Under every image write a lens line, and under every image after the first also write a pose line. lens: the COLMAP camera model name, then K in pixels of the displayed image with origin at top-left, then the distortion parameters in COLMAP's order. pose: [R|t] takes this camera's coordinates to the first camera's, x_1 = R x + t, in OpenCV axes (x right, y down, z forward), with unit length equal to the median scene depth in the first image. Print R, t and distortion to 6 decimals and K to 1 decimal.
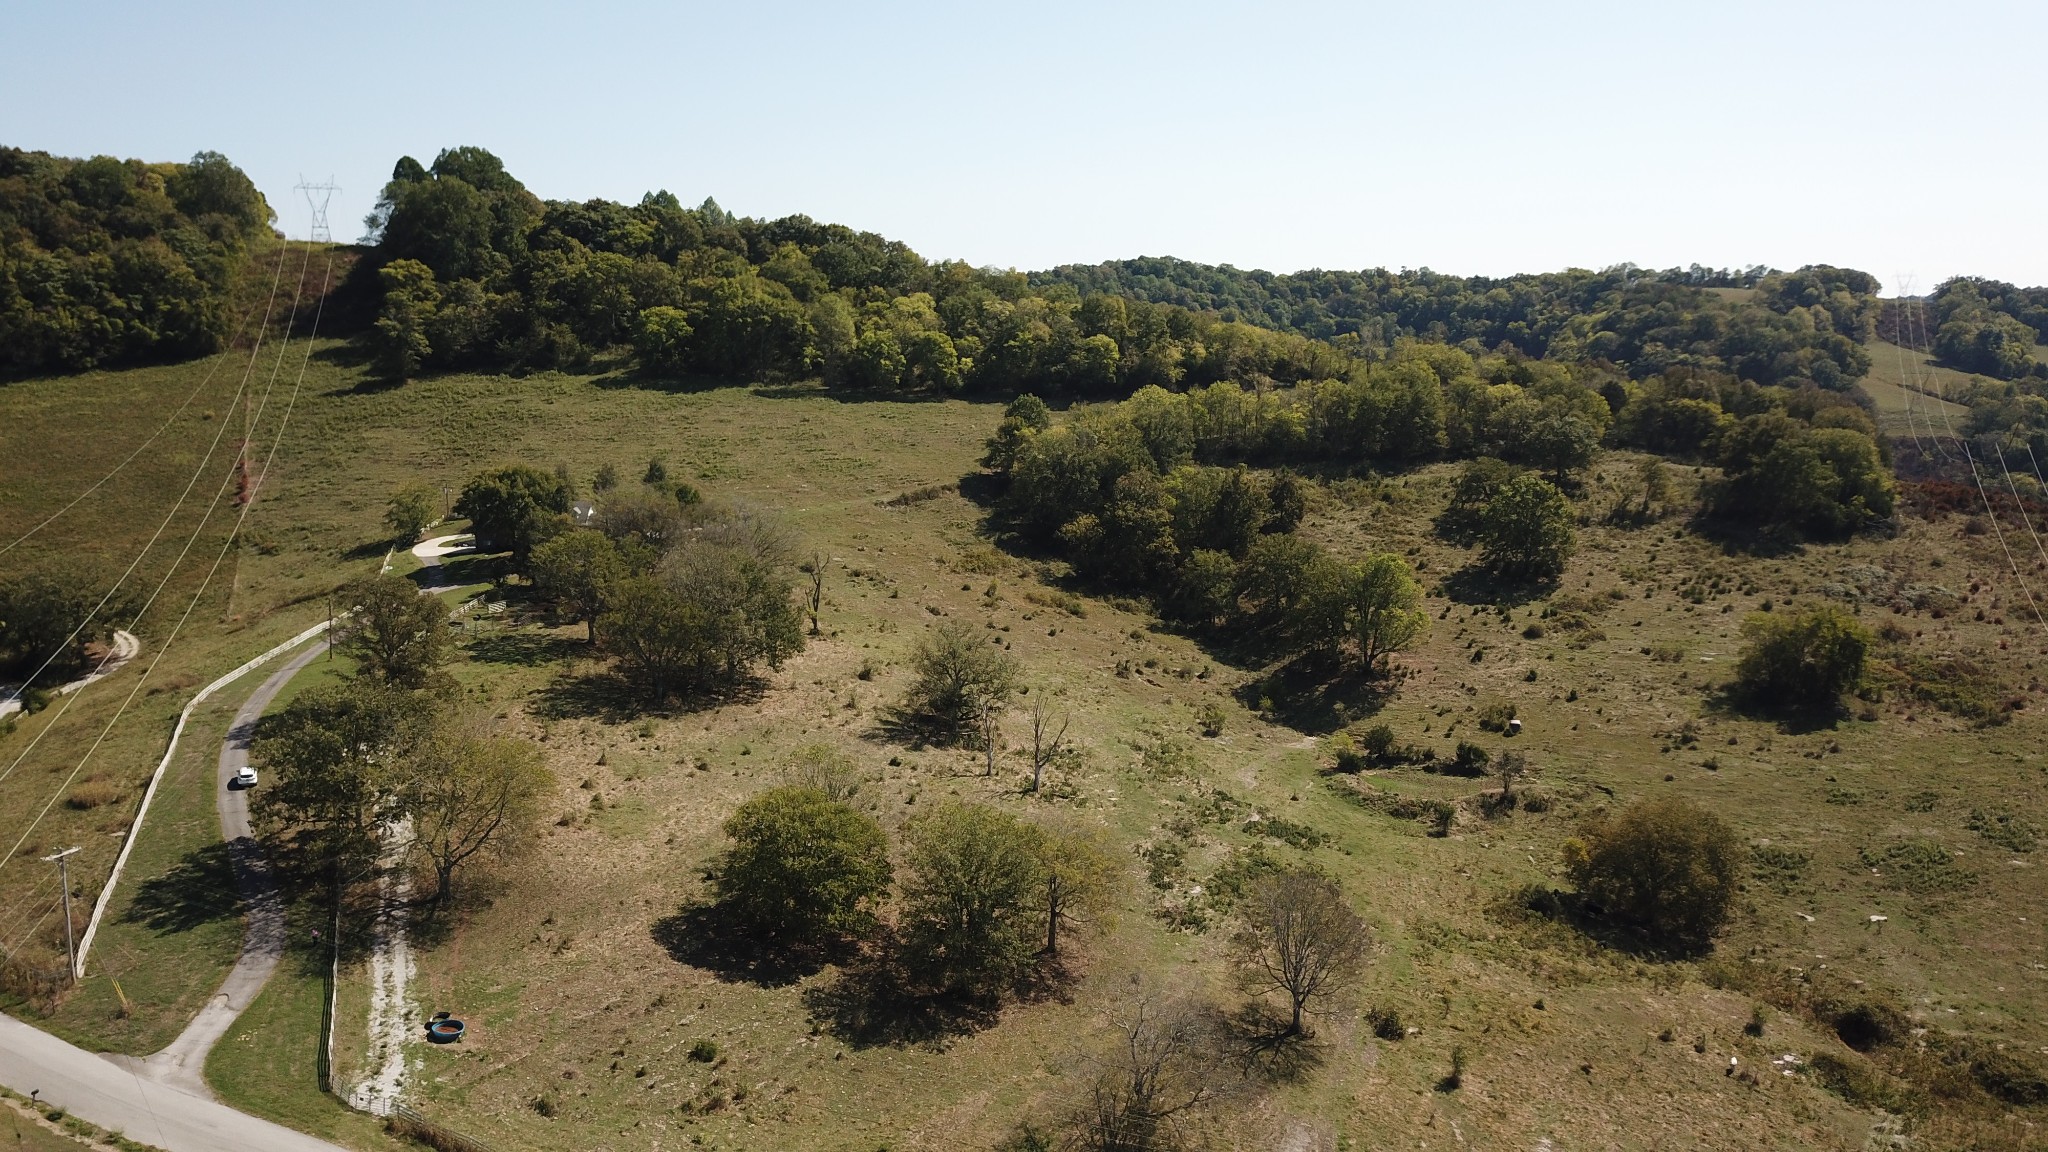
lens RADIAL K [[1570.9, 0, 1009.8], [0, 1570.9, 563.6], [0, 0, 1]] dist [0.005126, -0.016138]
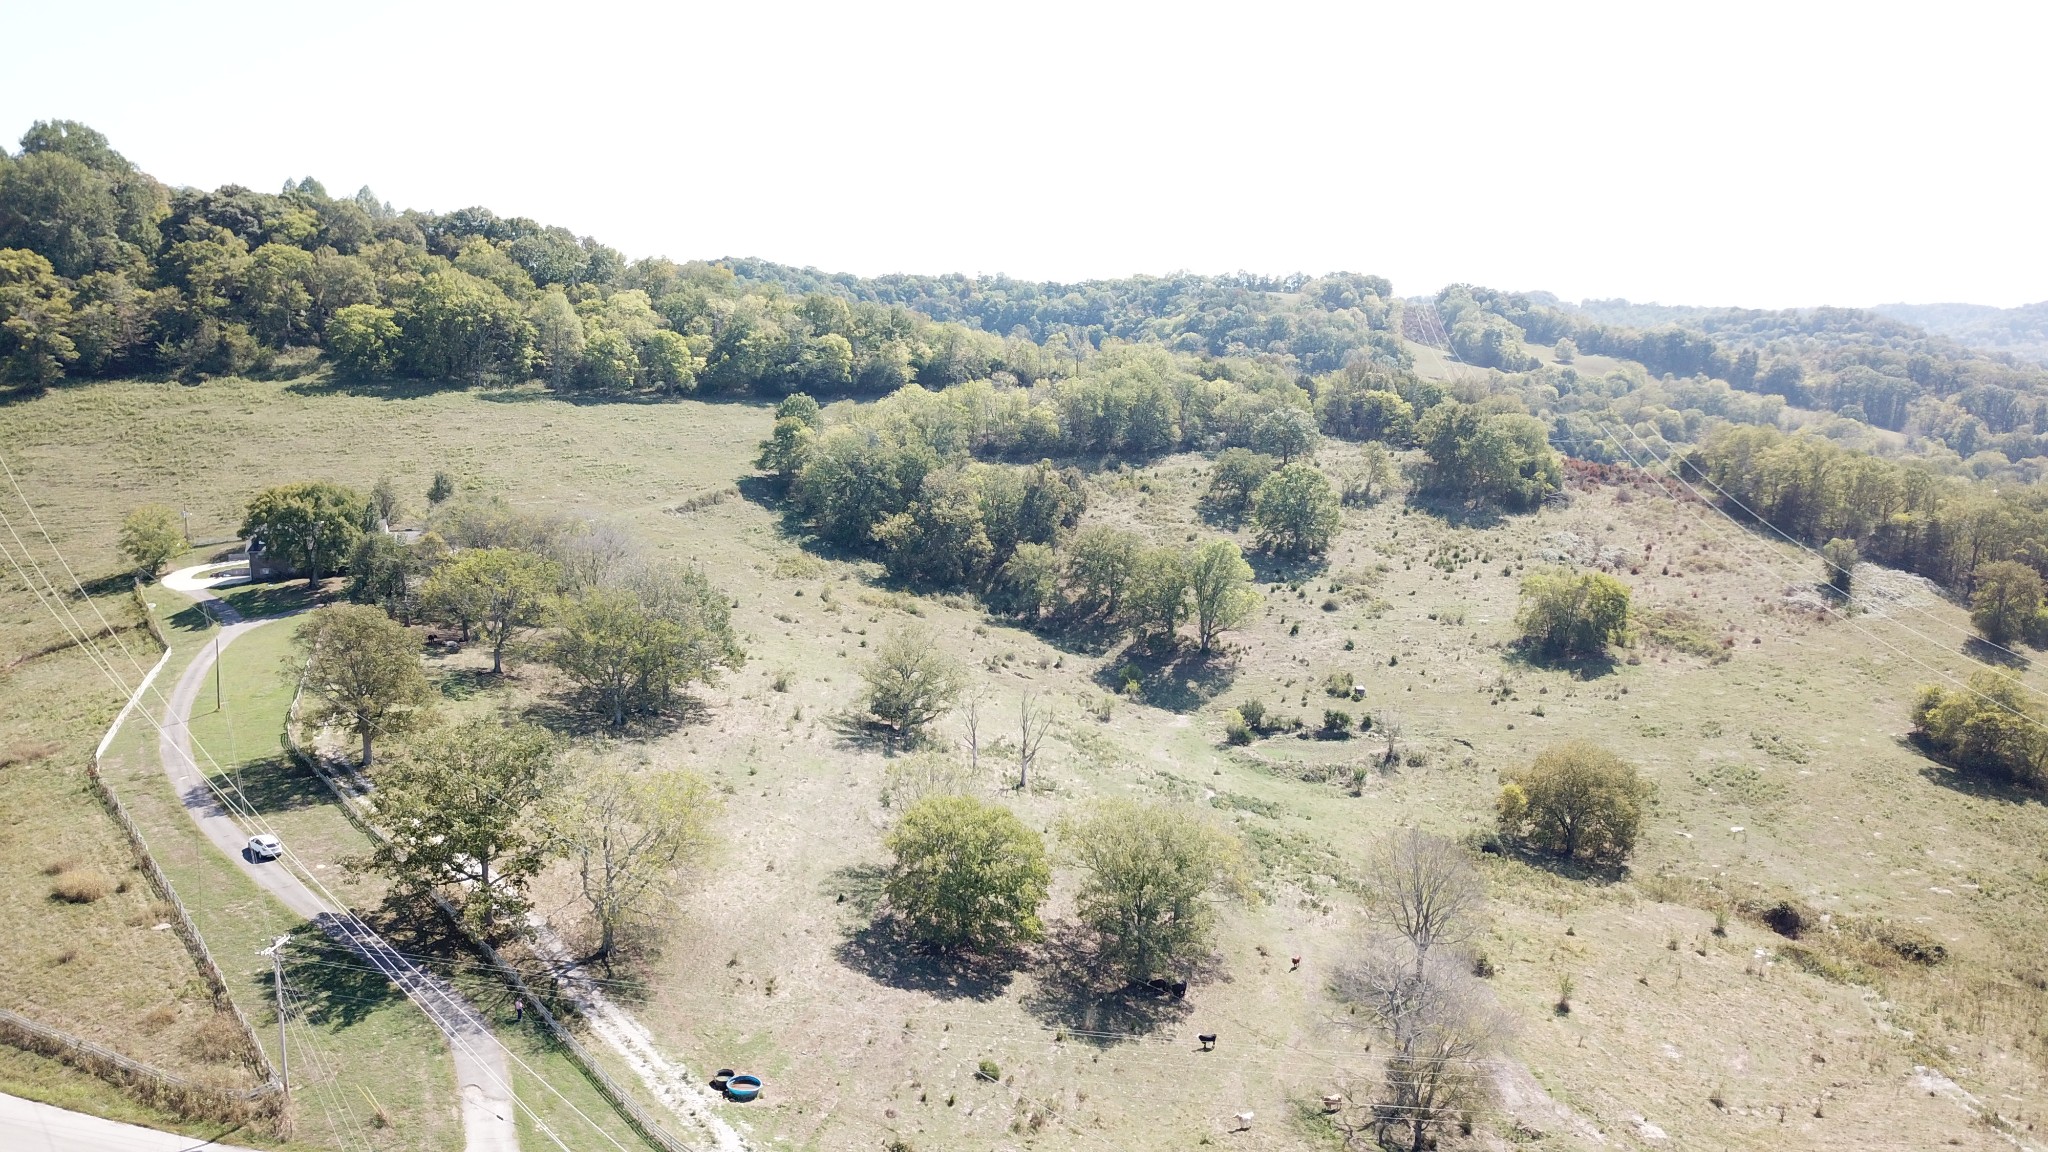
lens RADIAL K [[1570.9, 0, 1017.5], [0, 1570.9, 577.6], [0, 0, 1]] dist [0.005126, -0.016138]
pose [[0.952257, -0.050389, 0.301111, -0.213318], [0.048682, 0.998727, 0.013173, -0.000561], [-0.301392, 0.002114, 0.953498, 0.039354]]
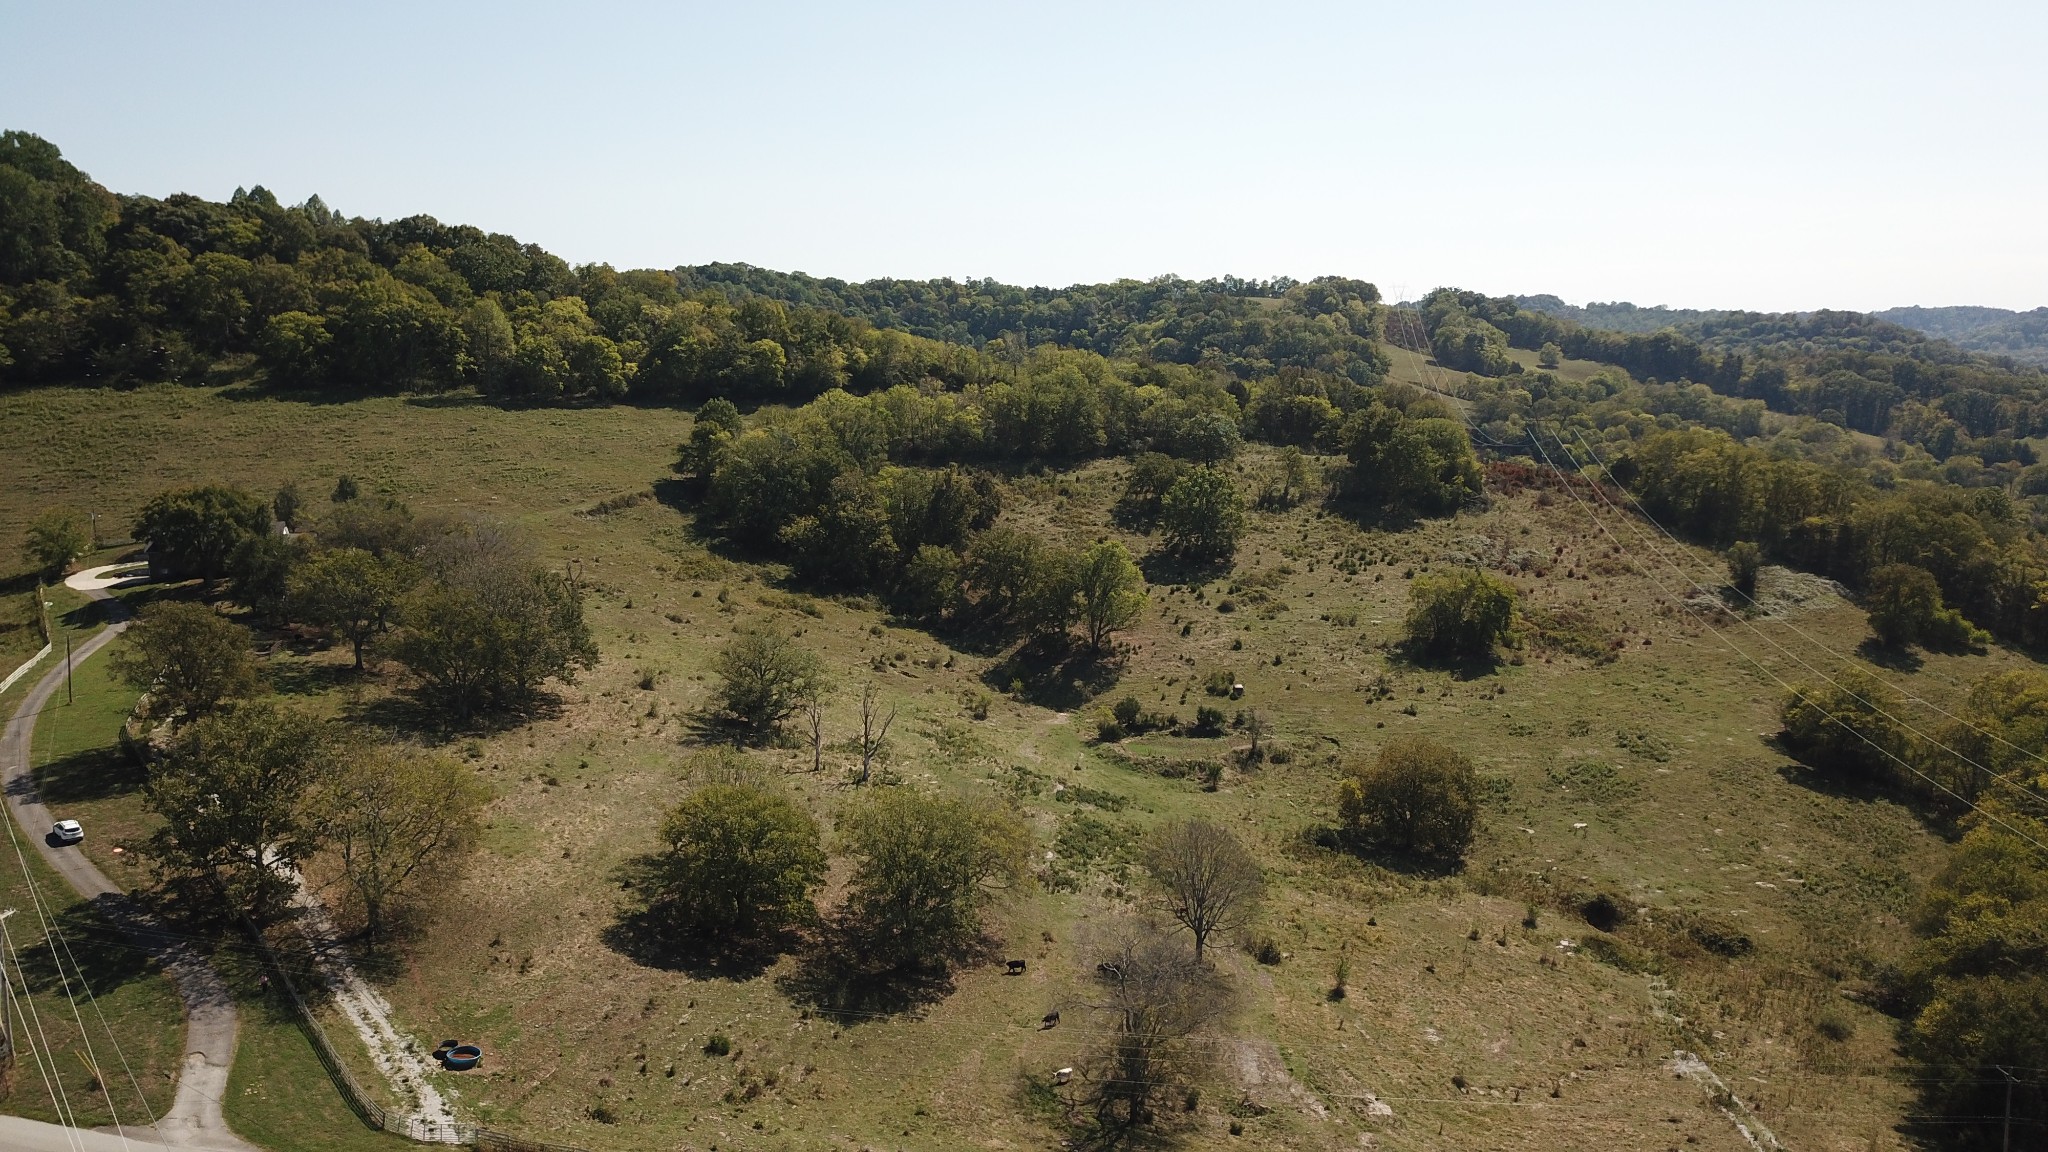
lens RADIAL K [[1570.9, 0, 1018.1], [0, 1570.9, 576.6], [0, 0, 1]] dist [0.005126, -0.016138]
pose [[0.955382, -0.048466, 0.291369, -0.137187], [0.047760, 0.998813, 0.009540, 0.005232], [-0.291486, 0.004801, 0.956563, -0.008120]]
